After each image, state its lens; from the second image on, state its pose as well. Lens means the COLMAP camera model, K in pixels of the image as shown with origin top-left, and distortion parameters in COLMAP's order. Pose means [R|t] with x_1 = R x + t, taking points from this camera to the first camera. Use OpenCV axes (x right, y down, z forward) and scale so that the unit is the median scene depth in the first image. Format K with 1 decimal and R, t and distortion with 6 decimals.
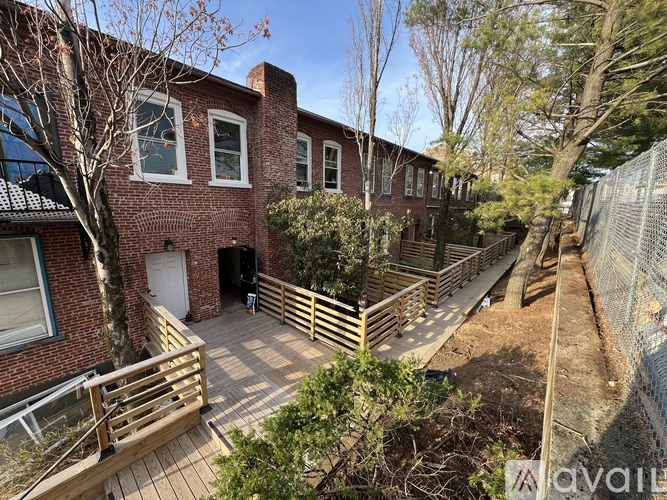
lens RADIAL K [[262.8, 0, 333.5], [0, 262.8, 250.0], [0, 0, 1]] dist [-0.002249, -0.000306]
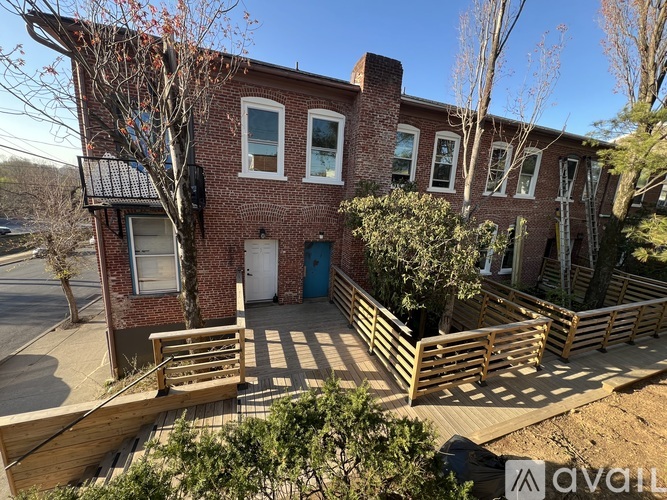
lens RADIAL K [[262.8, 0, 333.5], [0, 262.8, 250.0], [0, 0, 1]] dist [-0.002249, -0.000306]
pose [[0.877127, 0.132041, -0.461751, 0.163542], [-0.127291, 0.990993, 0.041584, -0.030604], [0.463083, 0.022303, 0.886034, 0.113816]]
